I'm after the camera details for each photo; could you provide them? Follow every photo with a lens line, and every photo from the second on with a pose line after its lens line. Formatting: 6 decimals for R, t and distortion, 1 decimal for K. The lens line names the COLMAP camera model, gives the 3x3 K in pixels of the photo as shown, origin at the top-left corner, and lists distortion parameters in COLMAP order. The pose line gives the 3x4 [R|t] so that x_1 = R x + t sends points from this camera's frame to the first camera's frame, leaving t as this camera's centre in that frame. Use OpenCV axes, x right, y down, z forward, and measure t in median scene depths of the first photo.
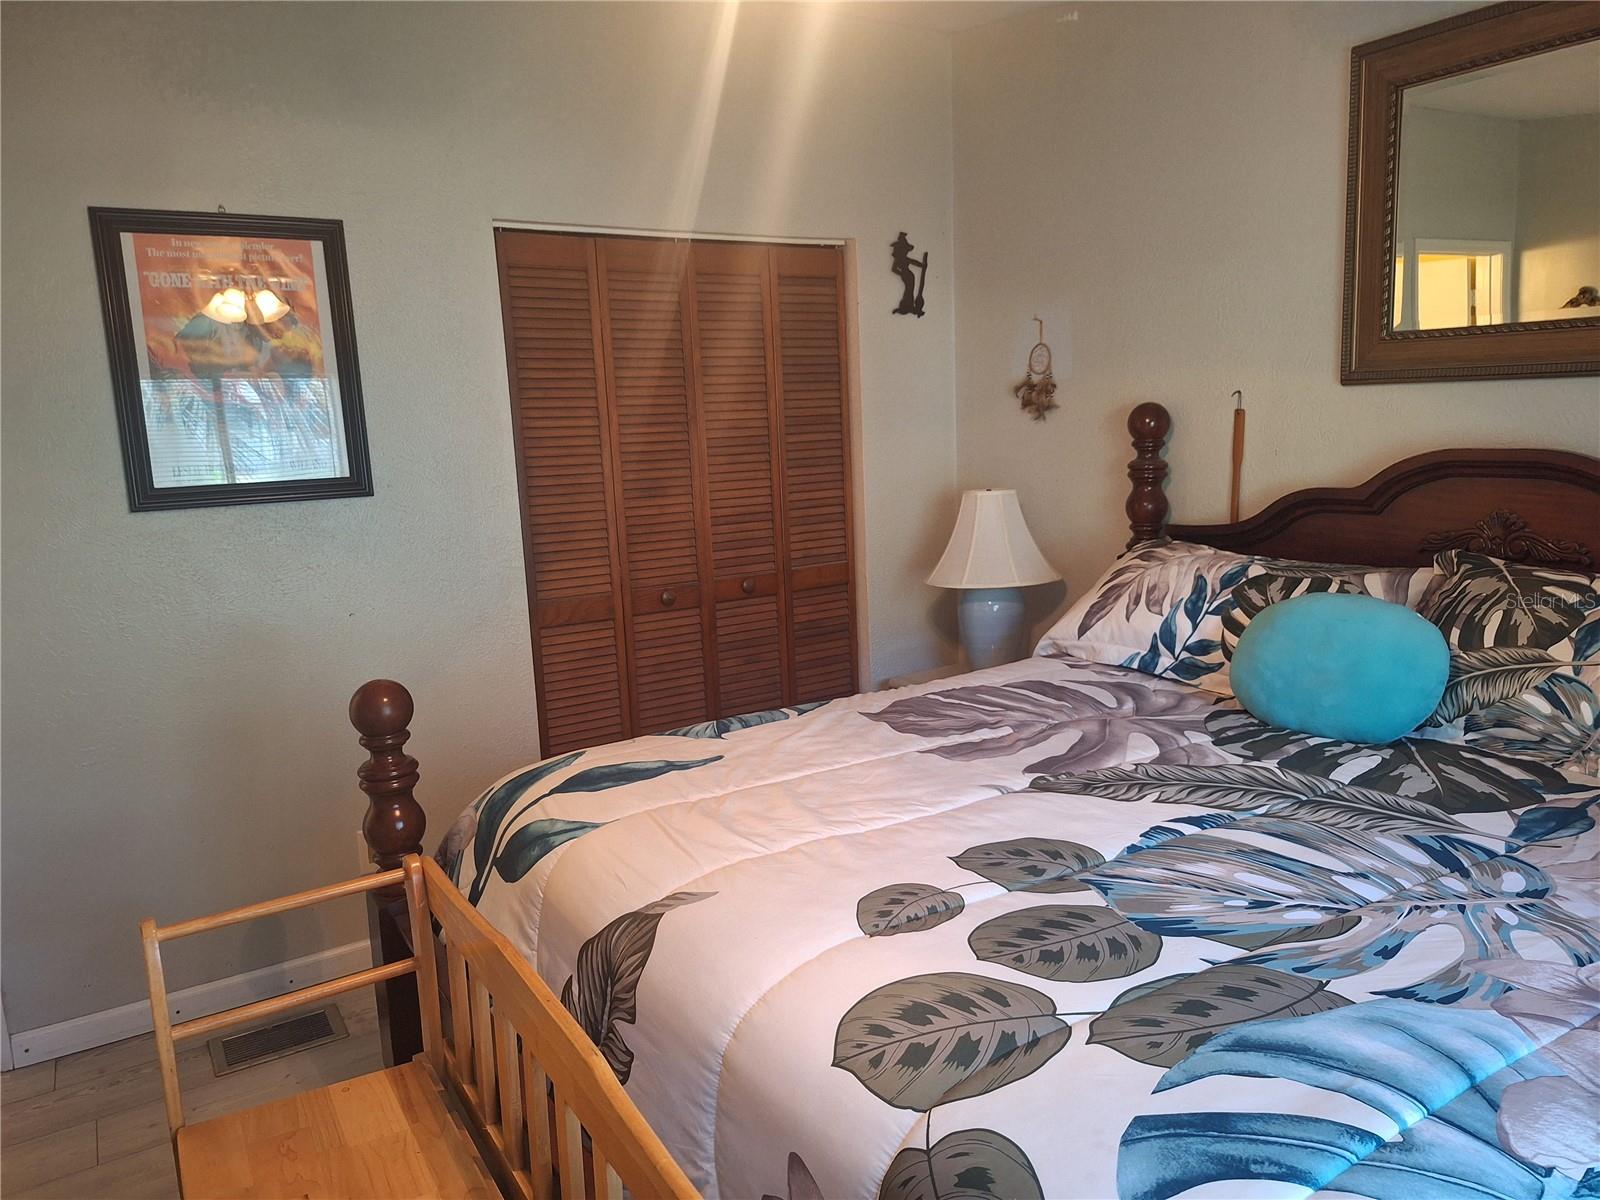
lens RADIAL K [[1126.0, 0, 789.2], [0, 1126.0, 603.0], [0, 0, 1]] dist [0.040831, -0.046150]
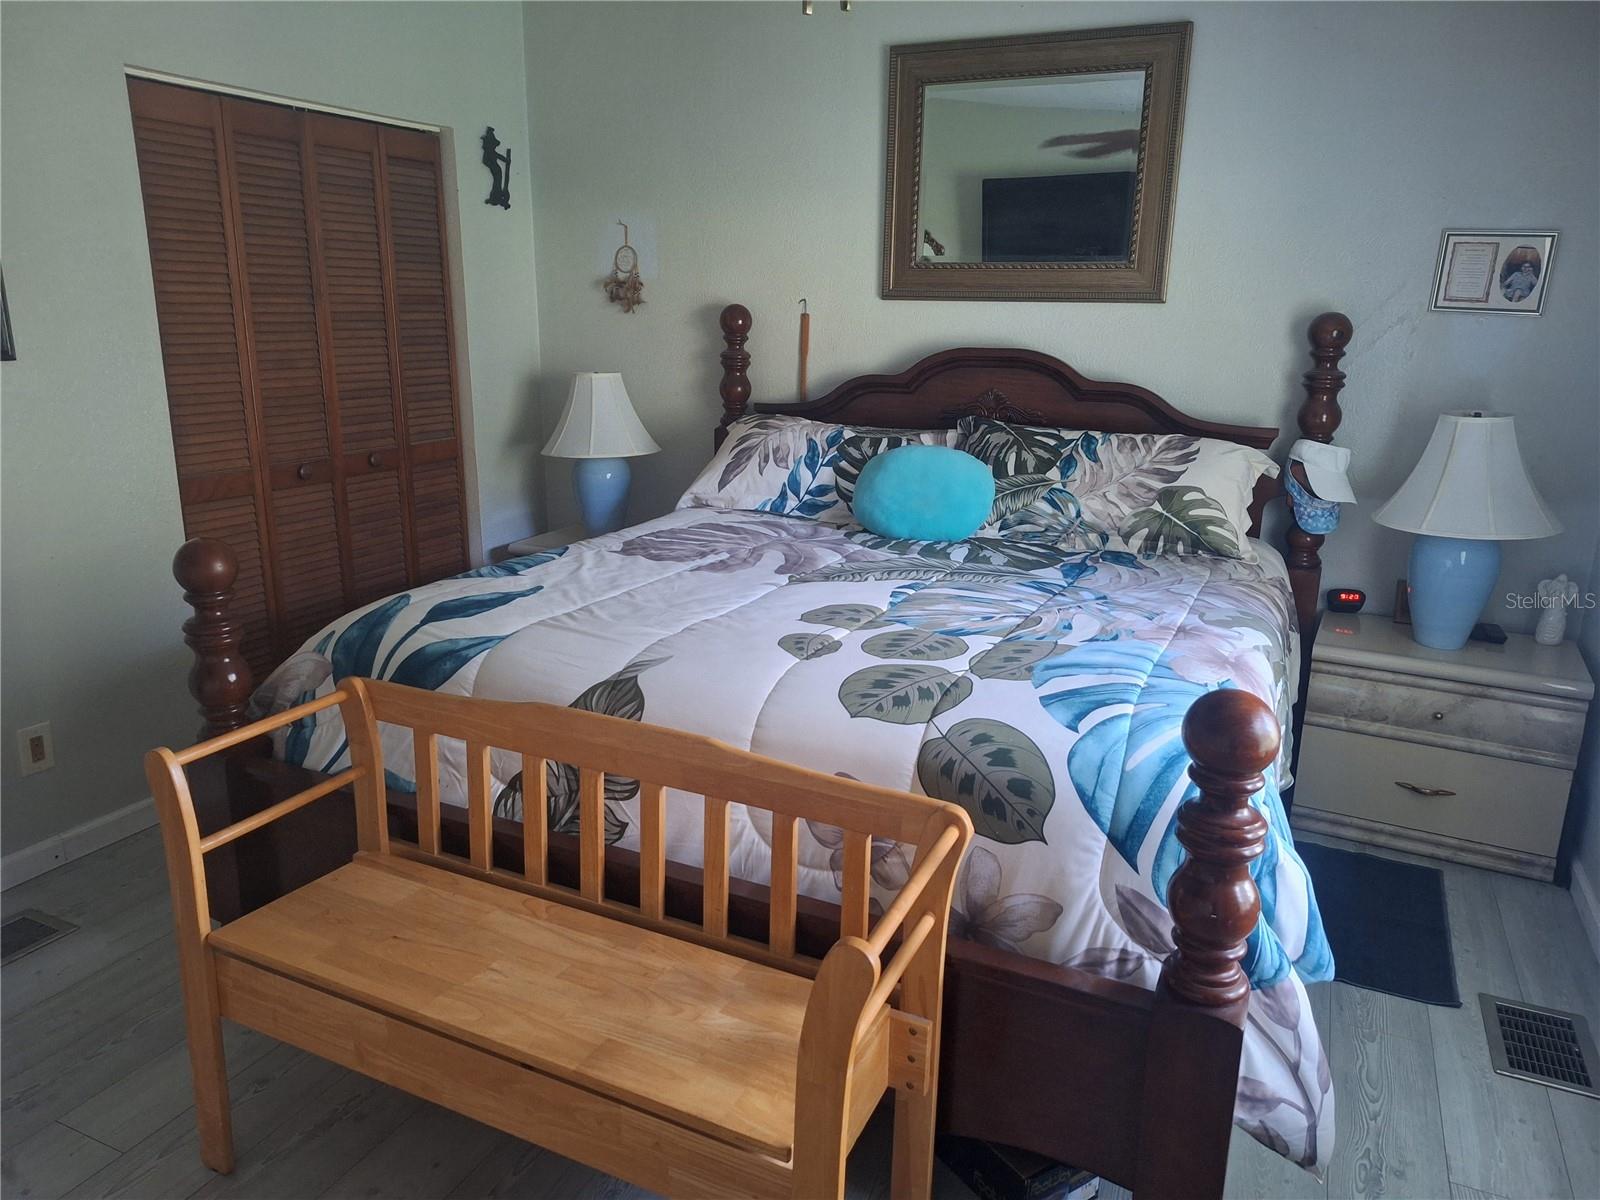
lens RADIAL K [[1126.0, 0, 800.0], [0, 1126.0, 610.7], [0, 0, 1]] dist [0.040831, -0.046150]
pose [[0.836320, -0.090128, 0.540783, -0.409005], [0.040234, 0.993825, 0.103411, 0.042593], [-0.546764, -0.064727, 0.834781, -0.130200]]
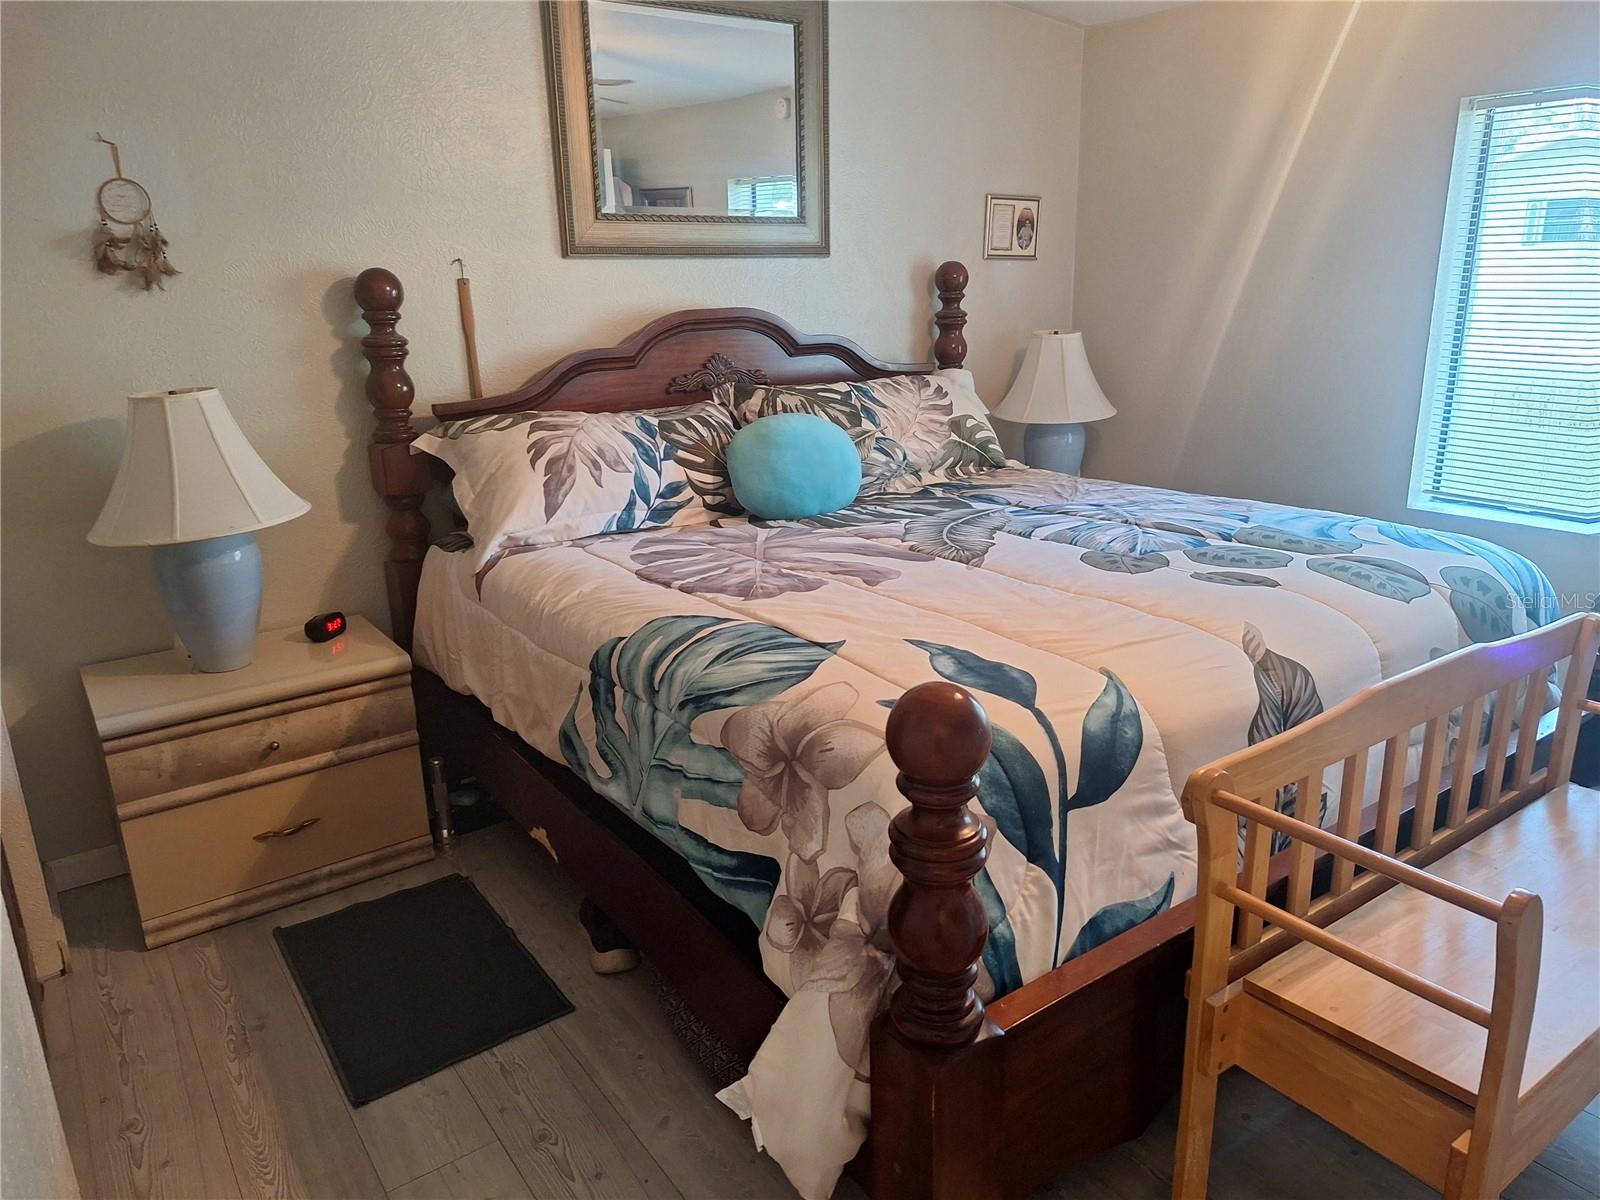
lens RADIAL K [[1126.0, 0, 831.6], [0, 1126.0, 613.2], [0, 0, 1]] dist [0.040831, -0.046150]
pose [[-0.091661, -0.244282, 0.965363, -0.772324], [0.189848, 0.947375, 0.257756, -0.104832], [-0.977525, 0.206898, -0.040461, 0.929634]]
